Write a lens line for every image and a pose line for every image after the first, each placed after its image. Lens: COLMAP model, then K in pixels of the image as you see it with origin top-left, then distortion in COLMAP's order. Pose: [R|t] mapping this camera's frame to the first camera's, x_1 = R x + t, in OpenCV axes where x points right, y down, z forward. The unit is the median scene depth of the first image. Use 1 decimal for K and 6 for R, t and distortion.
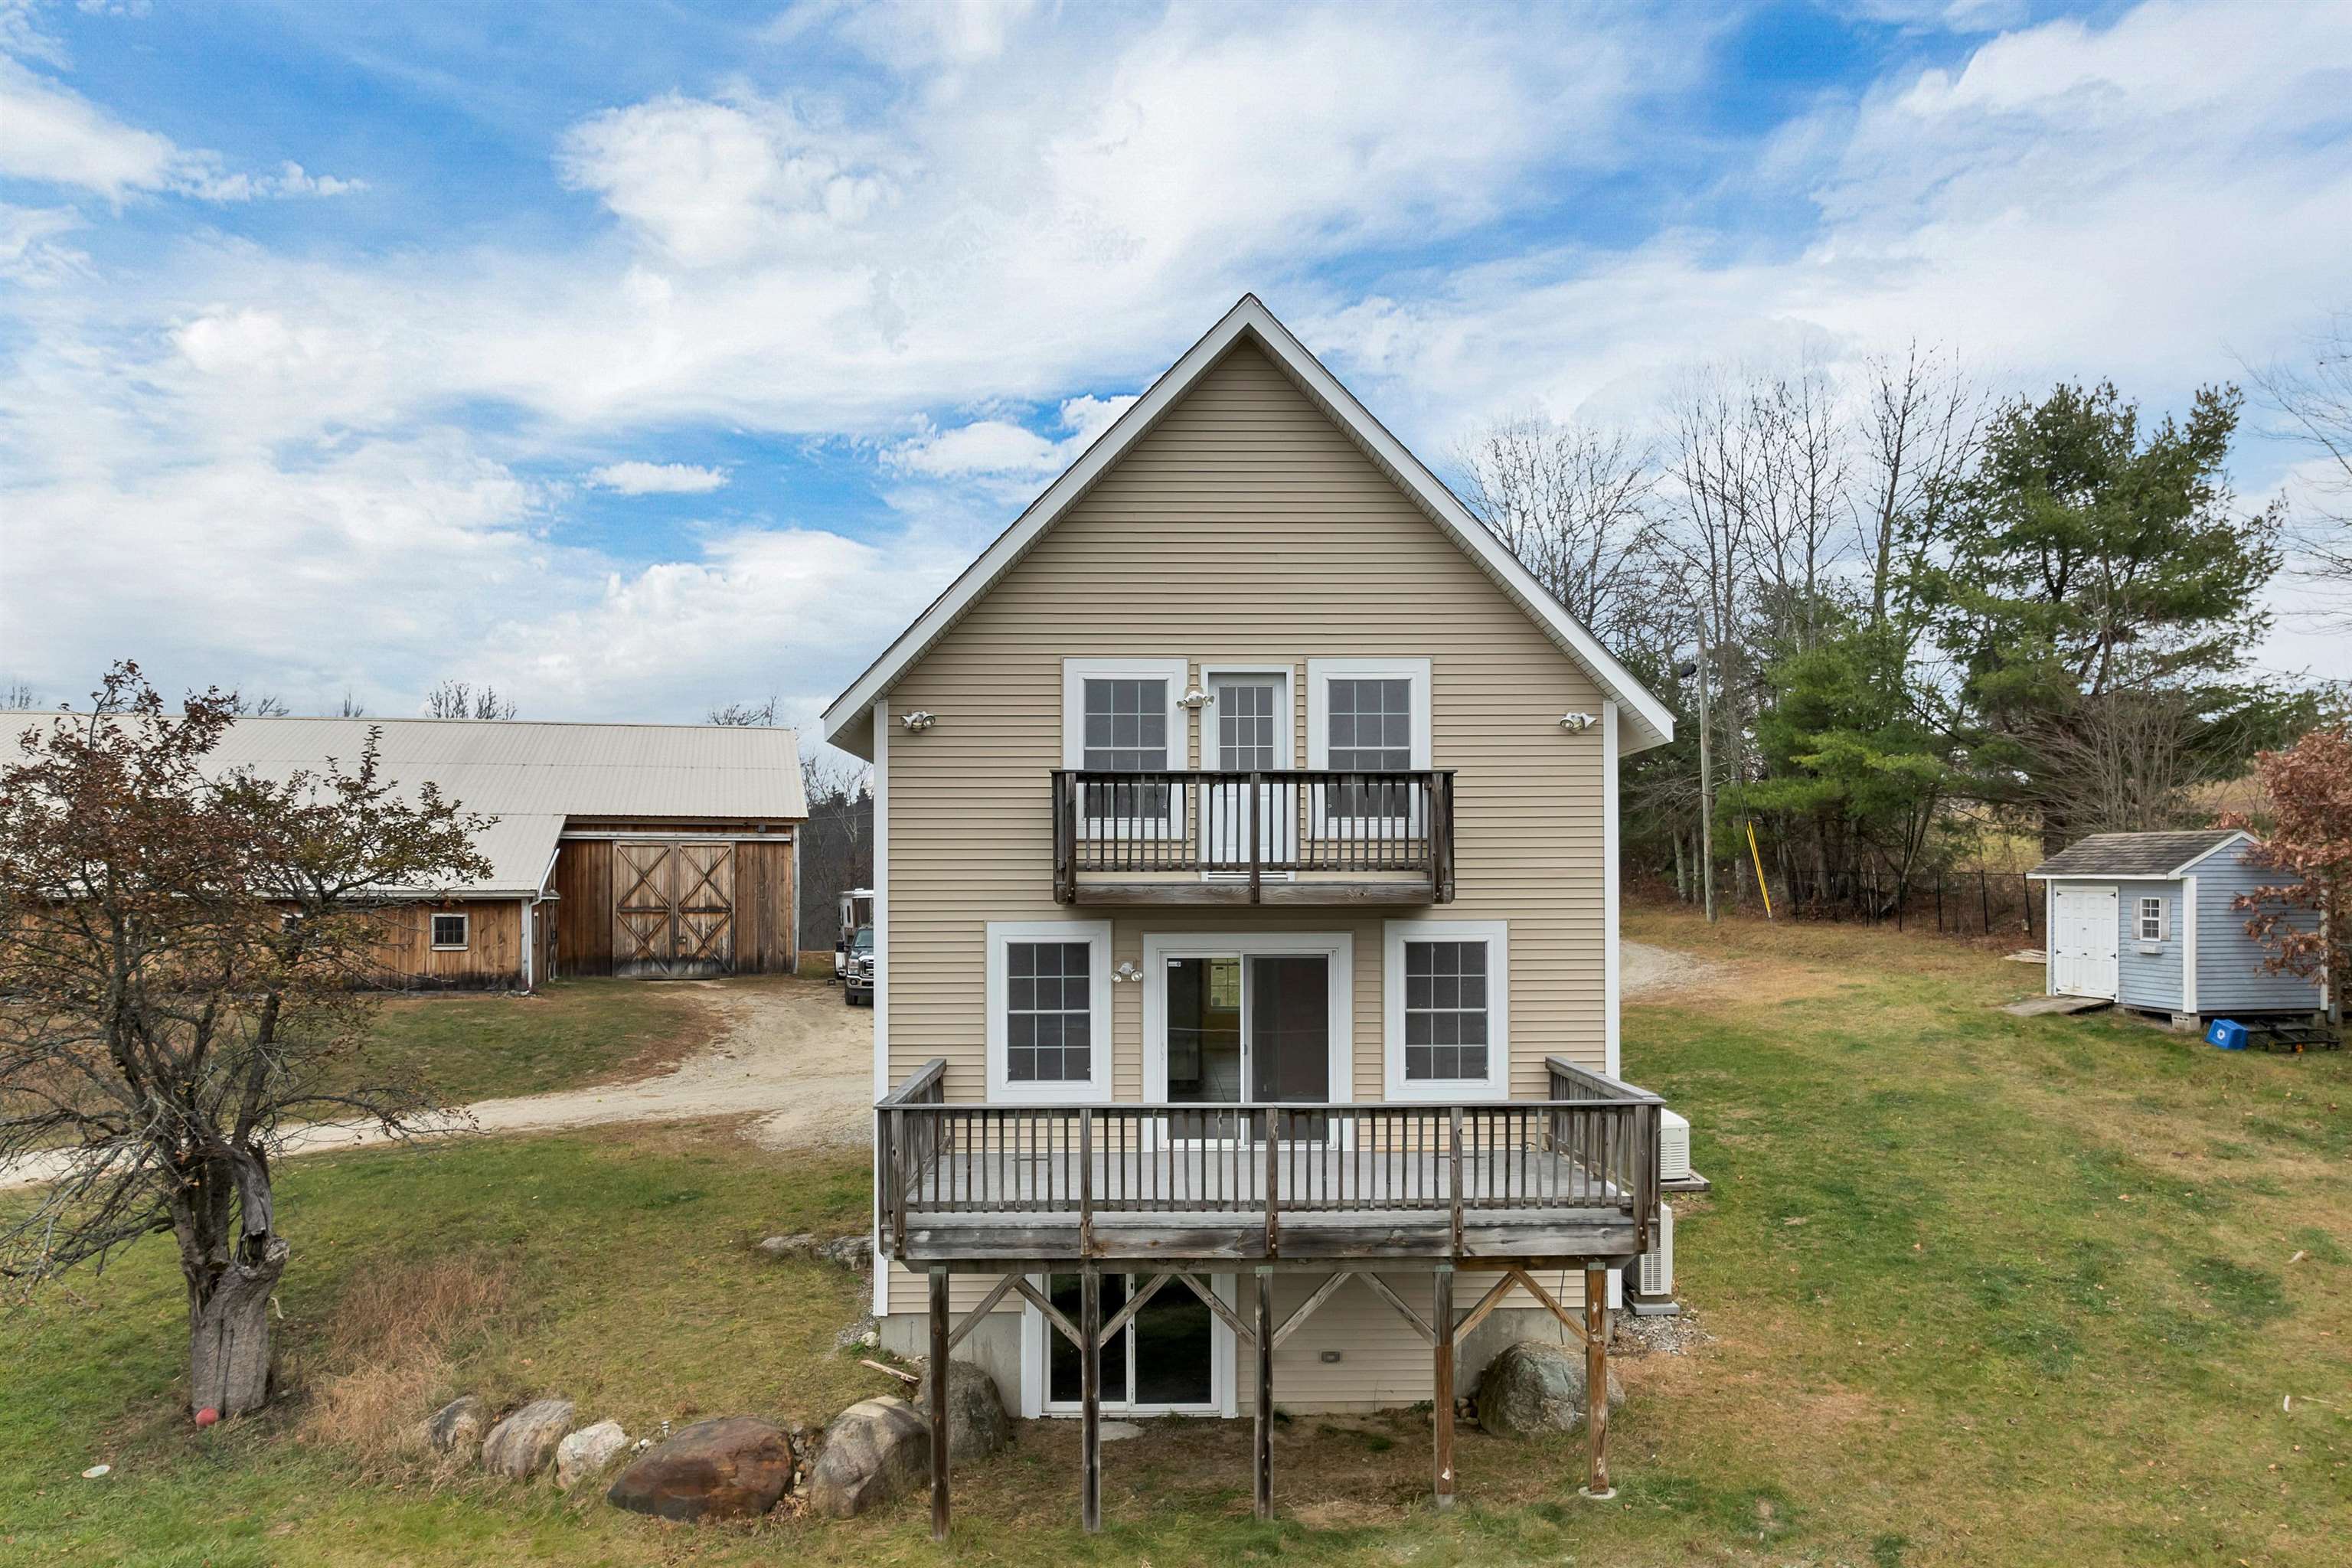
lens RADIAL K [[1687.3, 0, 1185.1], [0, 1687.3, 870.7], [0, 0, 1]] dist [-0.027336, 0.001660]
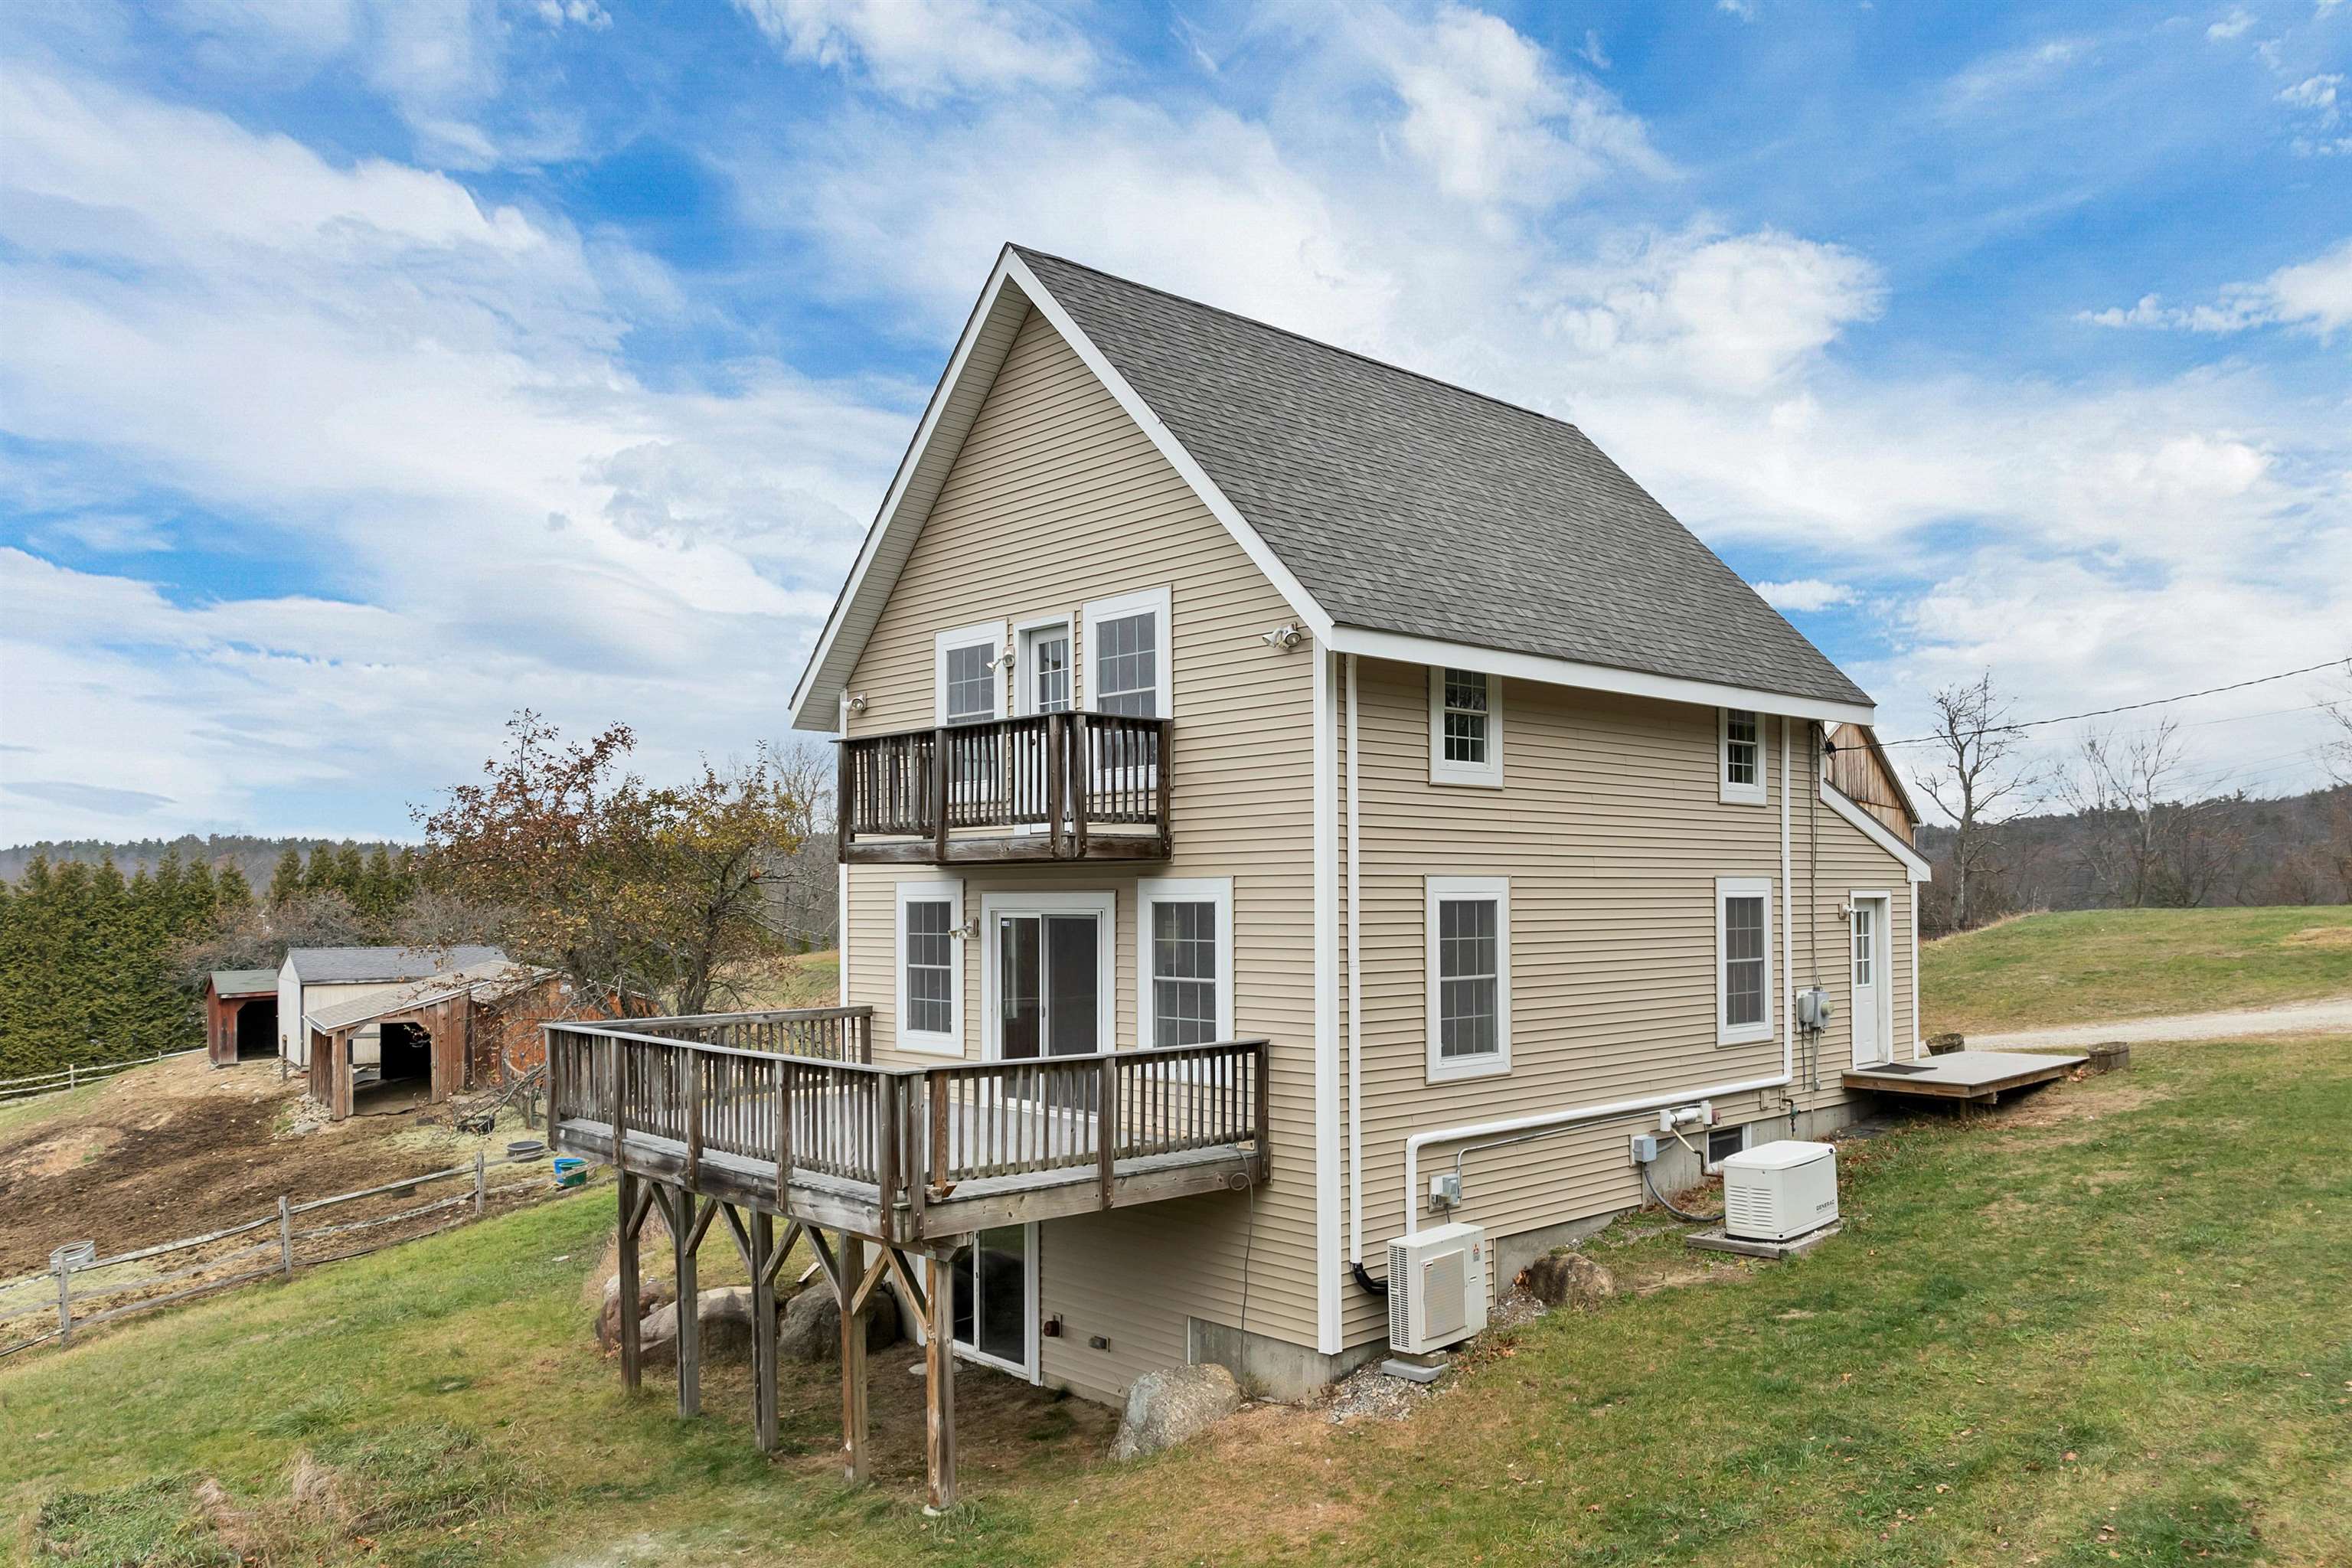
lens RADIAL K [[1687.3, 0, 1185.1], [0, 1687.3, 870.7], [0, 0, 1]] dist [-0.027336, 0.001660]
pose [[0.670582, -0.009584, -0.741773, 0.817671], [0.011852, 0.999927, -0.002206, 0.027697], [0.741740, -0.007312, 0.670647, 0.406322]]
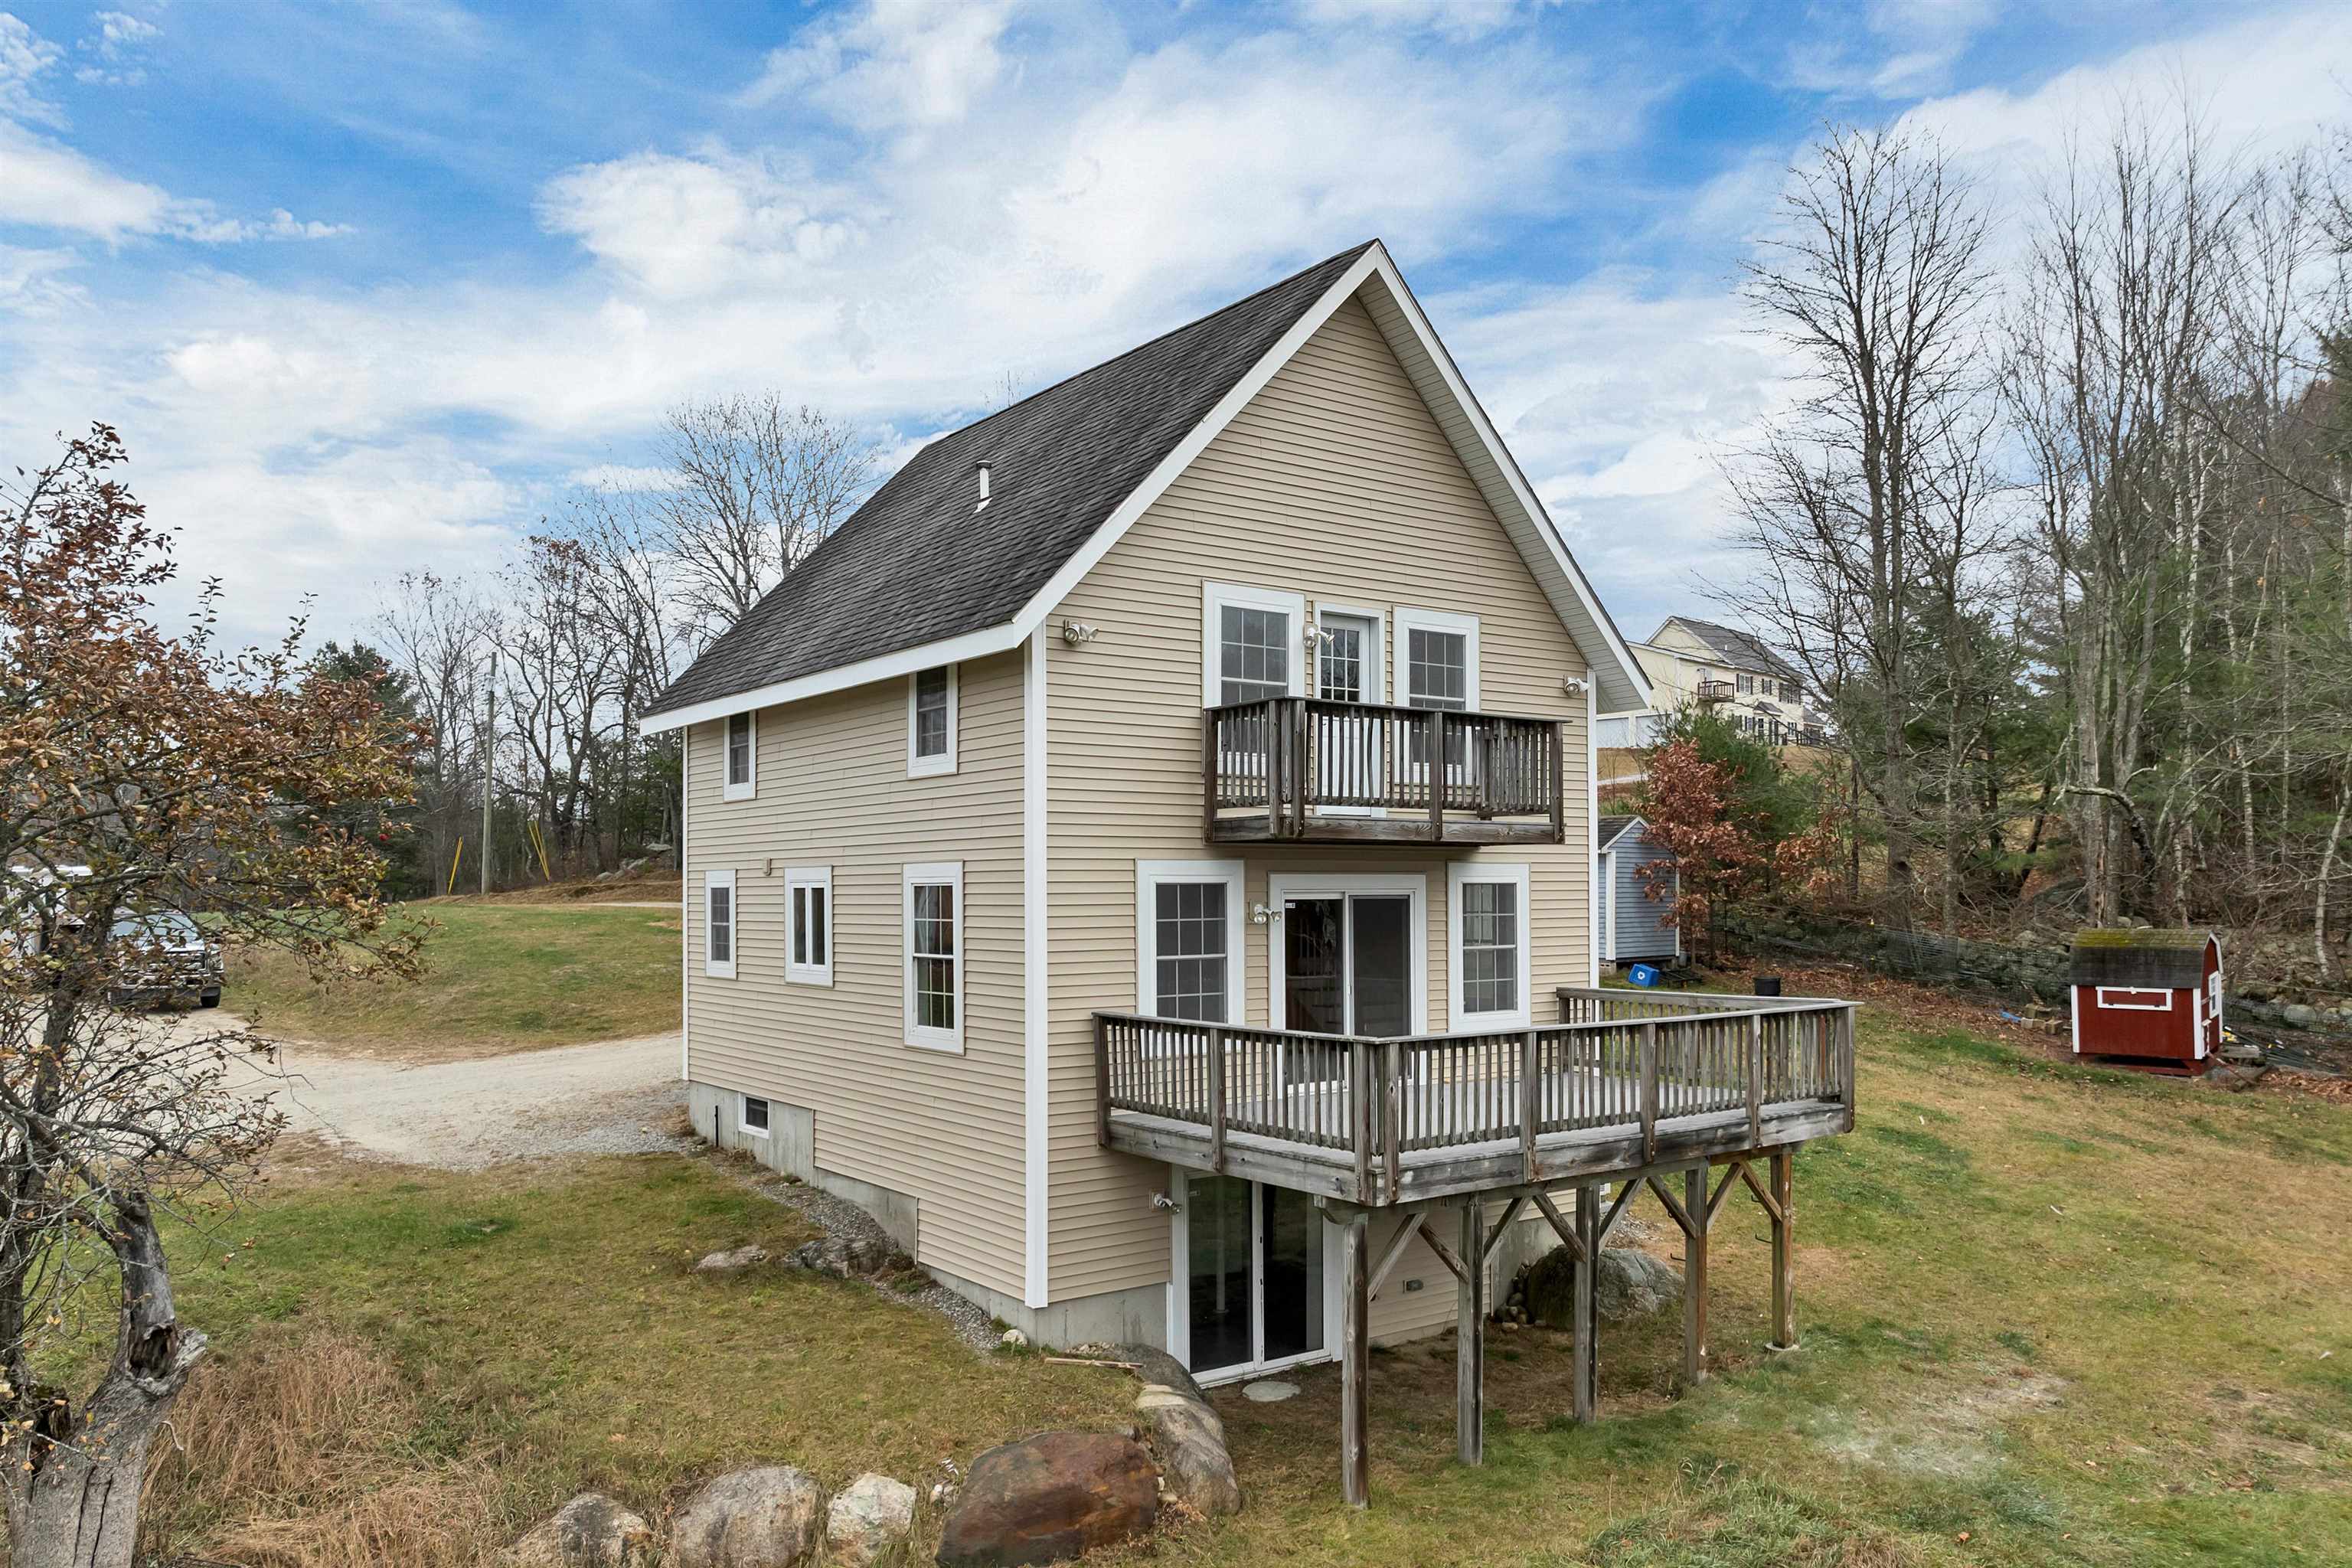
lens RADIAL K [[1687.3, 0, 1185.1], [0, 1687.3, 870.7], [0, 0, 1]] dist [-0.027336, 0.001660]
pose [[0.815807, 0.007422, 0.578277, -0.623748], [-0.005946, 0.999972, -0.004447, 0.040163], [-0.578294, 0.000190, 0.815829, 0.239273]]
